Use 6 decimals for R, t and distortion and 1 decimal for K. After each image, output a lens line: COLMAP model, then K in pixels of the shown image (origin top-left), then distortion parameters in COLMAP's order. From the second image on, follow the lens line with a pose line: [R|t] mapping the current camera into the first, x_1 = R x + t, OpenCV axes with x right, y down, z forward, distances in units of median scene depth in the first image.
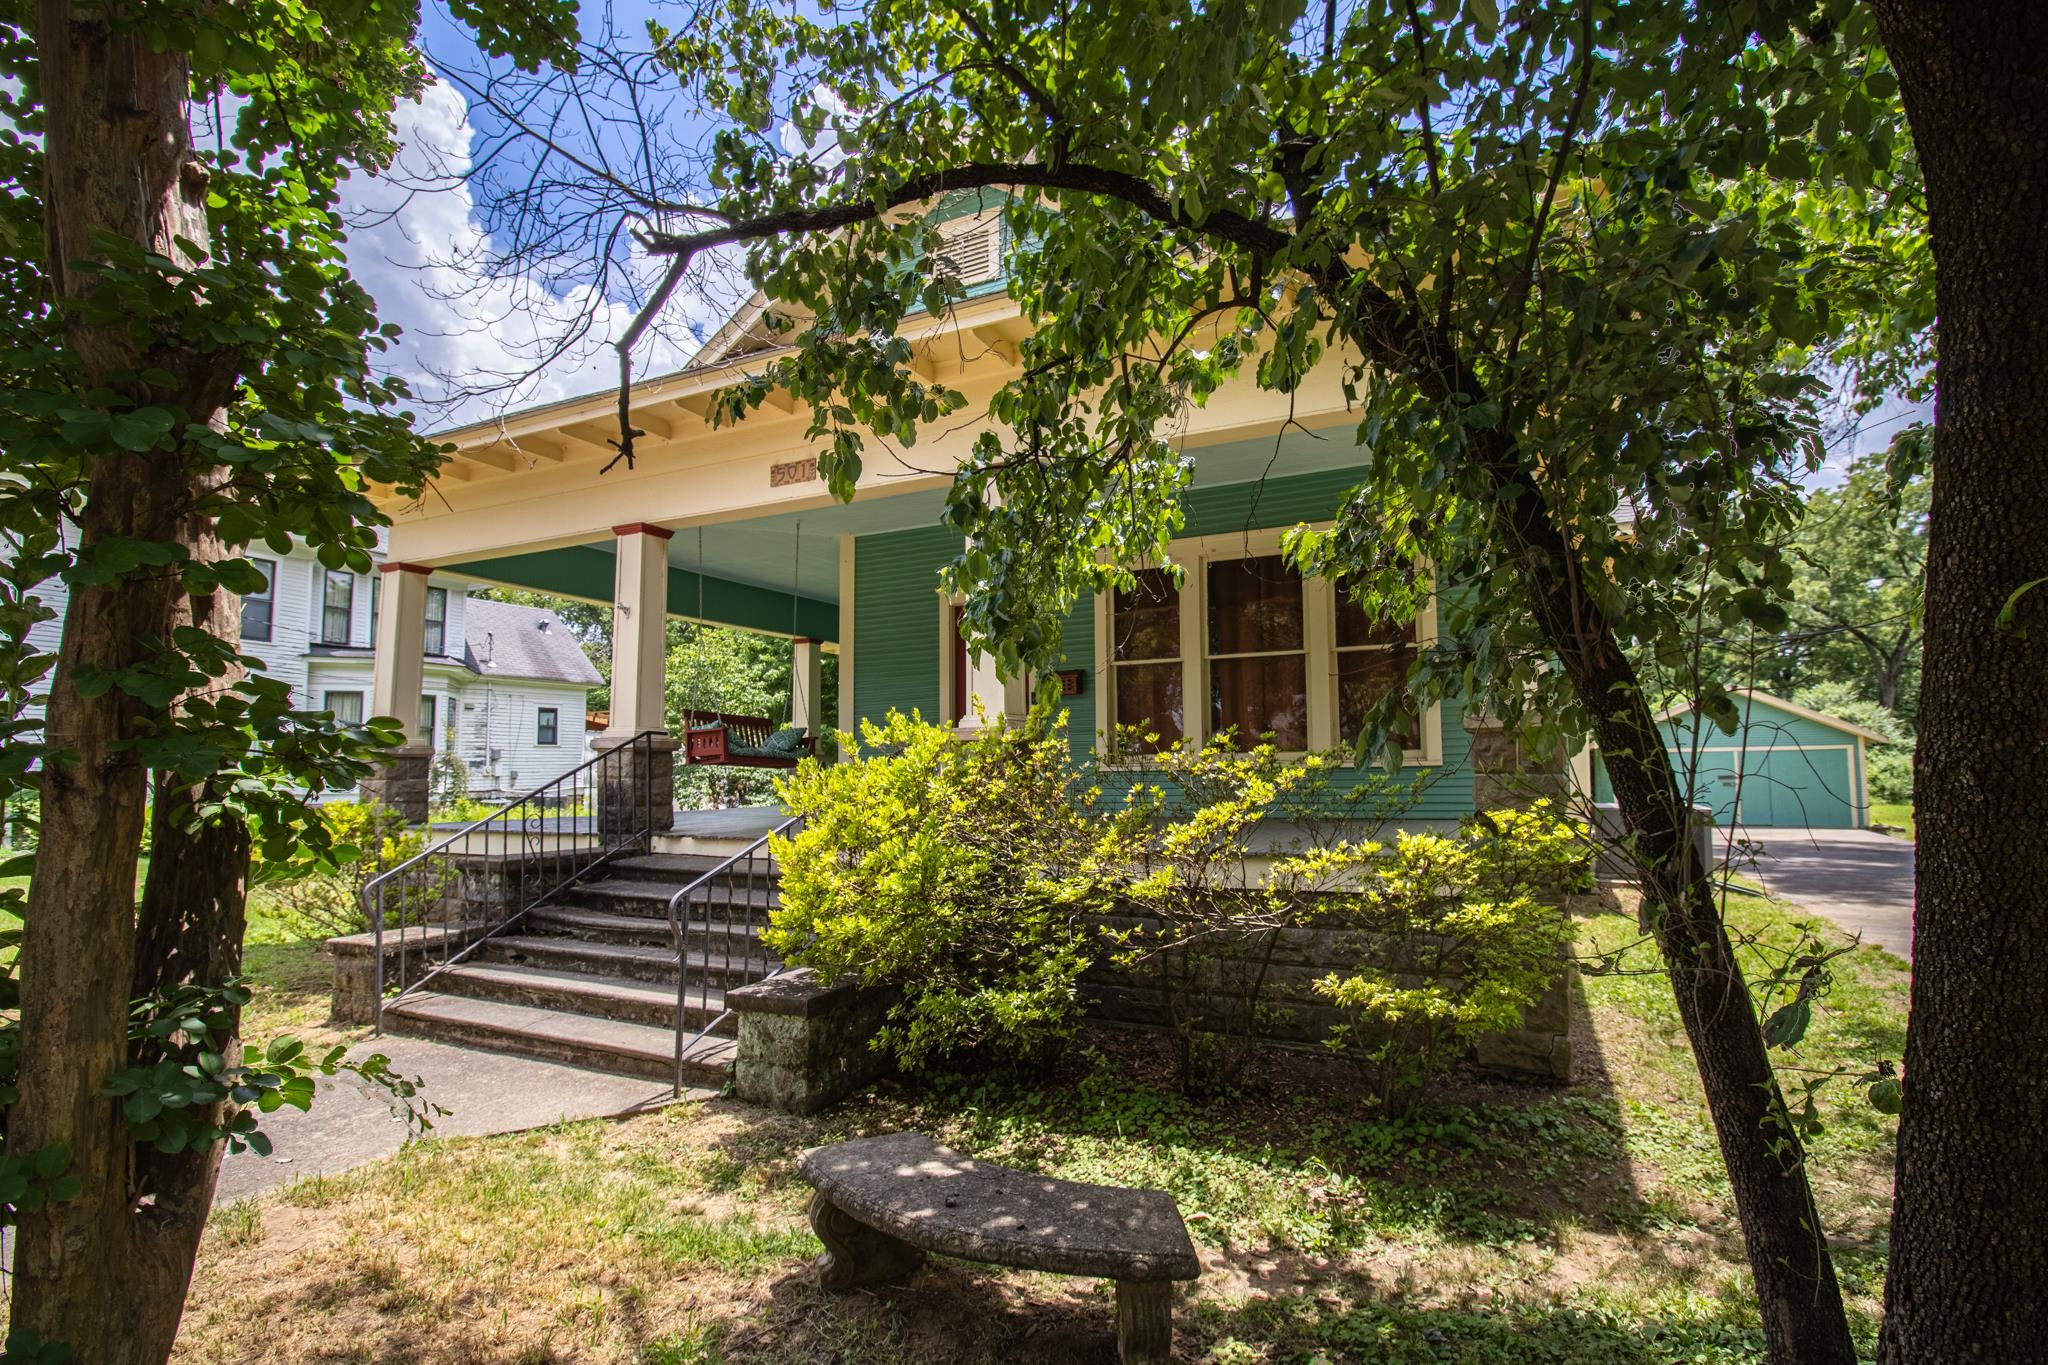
lens RADIAL K [[958.5, 0, 1020.6], [0, 958.5, 707.8], [0, 0, 1]] dist [0.000057, 0.000047]
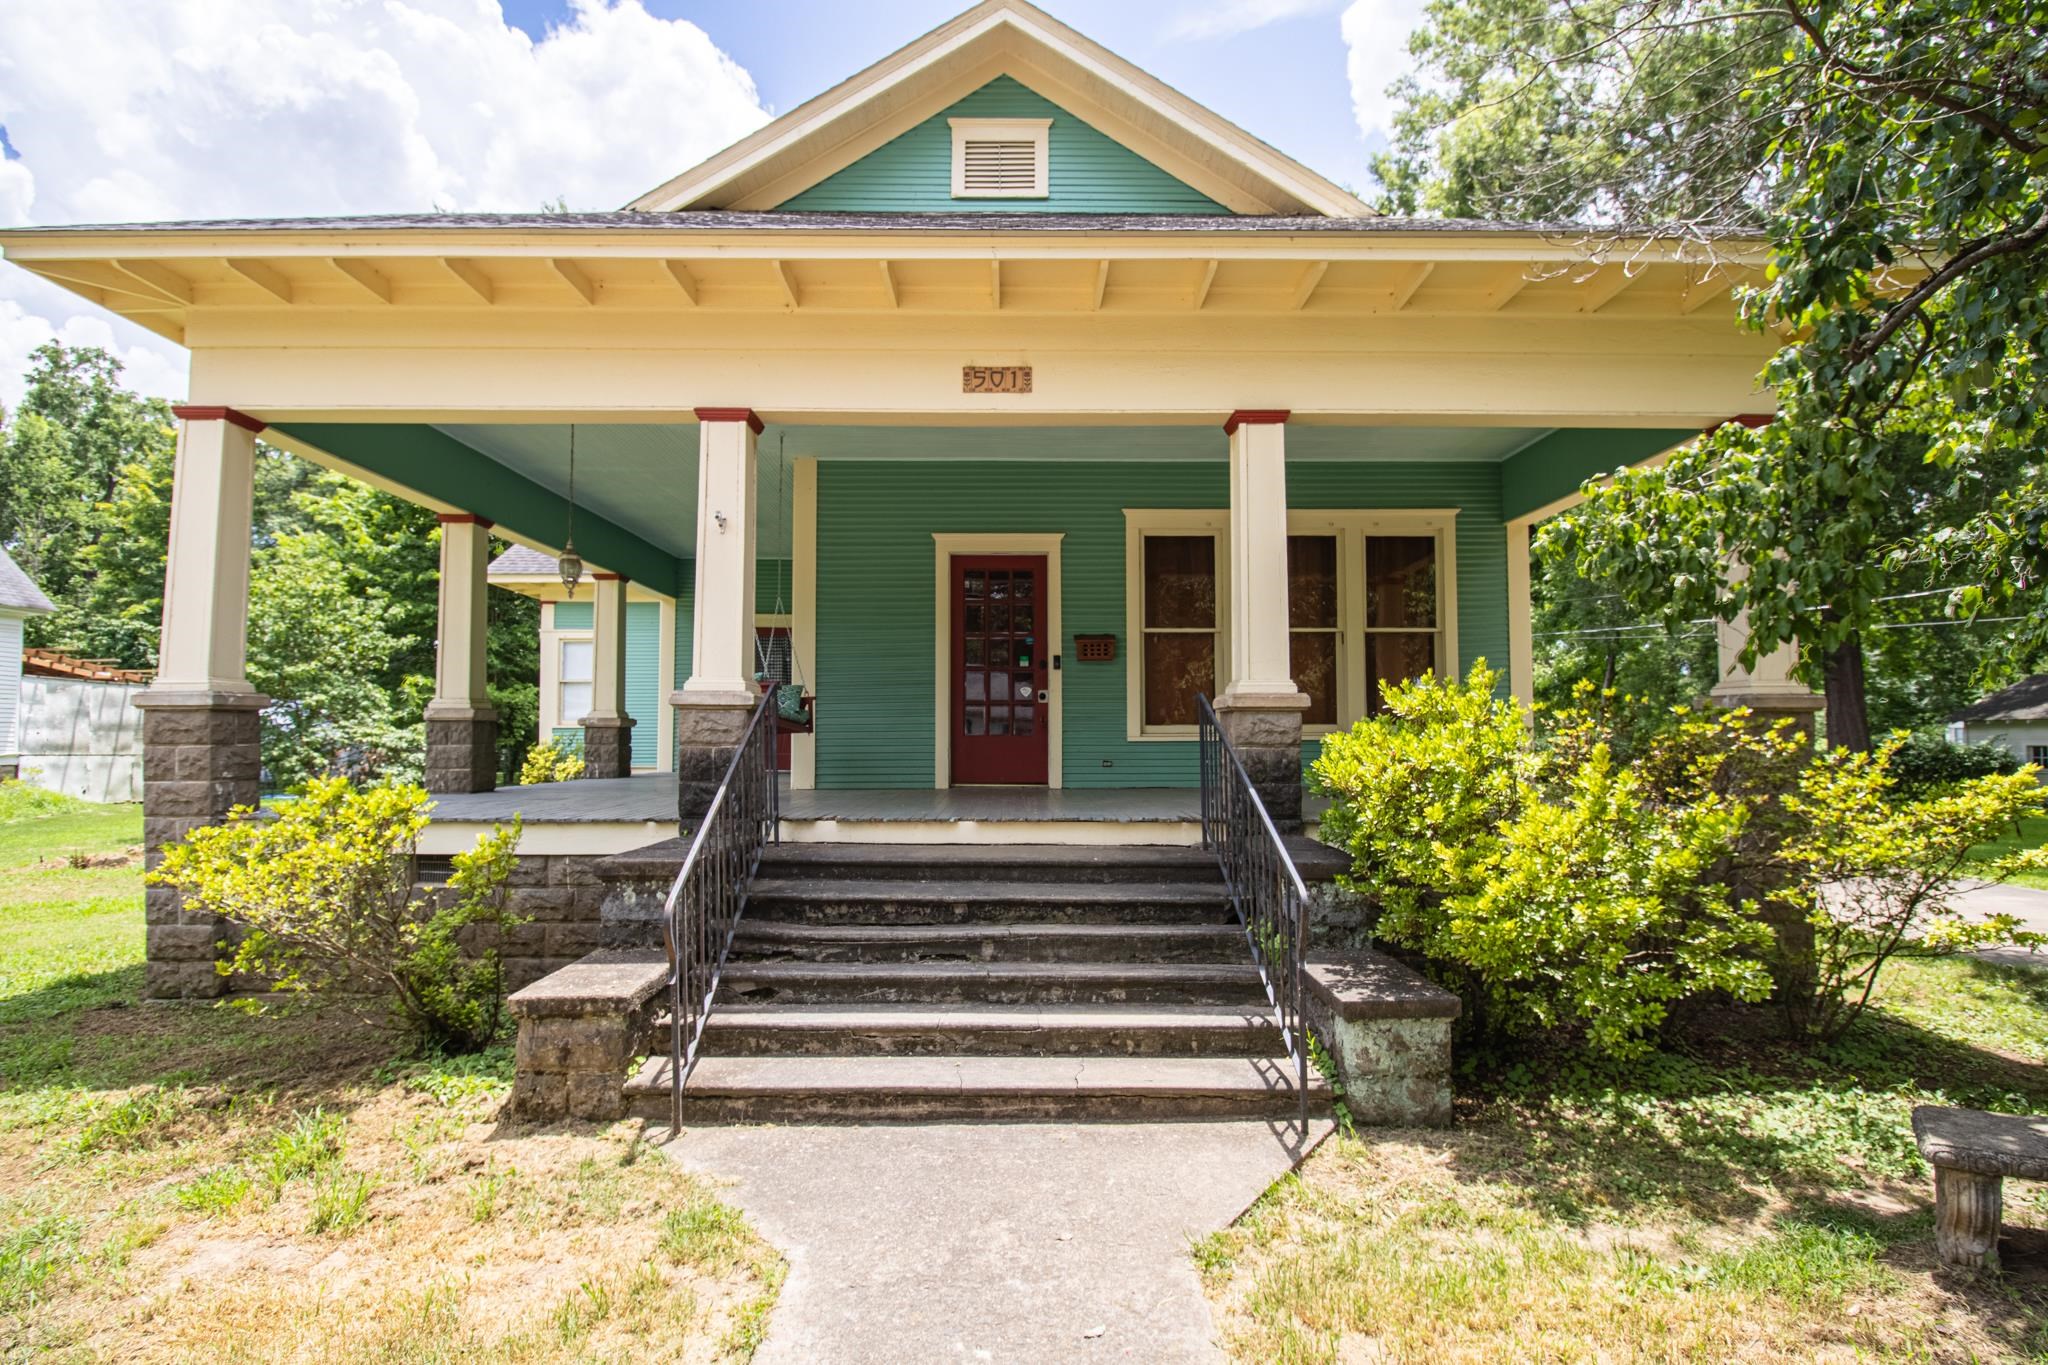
lens RADIAL K [[958.5, 0, 1020.6], [0, 958.5, 707.8], [0, 0, 1]] dist [0.000057, 0.000047]
pose [[0.897242, 0.018256, 0.441161, -0.719078], [-0.033965, 0.999038, 0.027736, 0.019463], [-0.440231, -0.039870, 0.896999, 0.290435]]
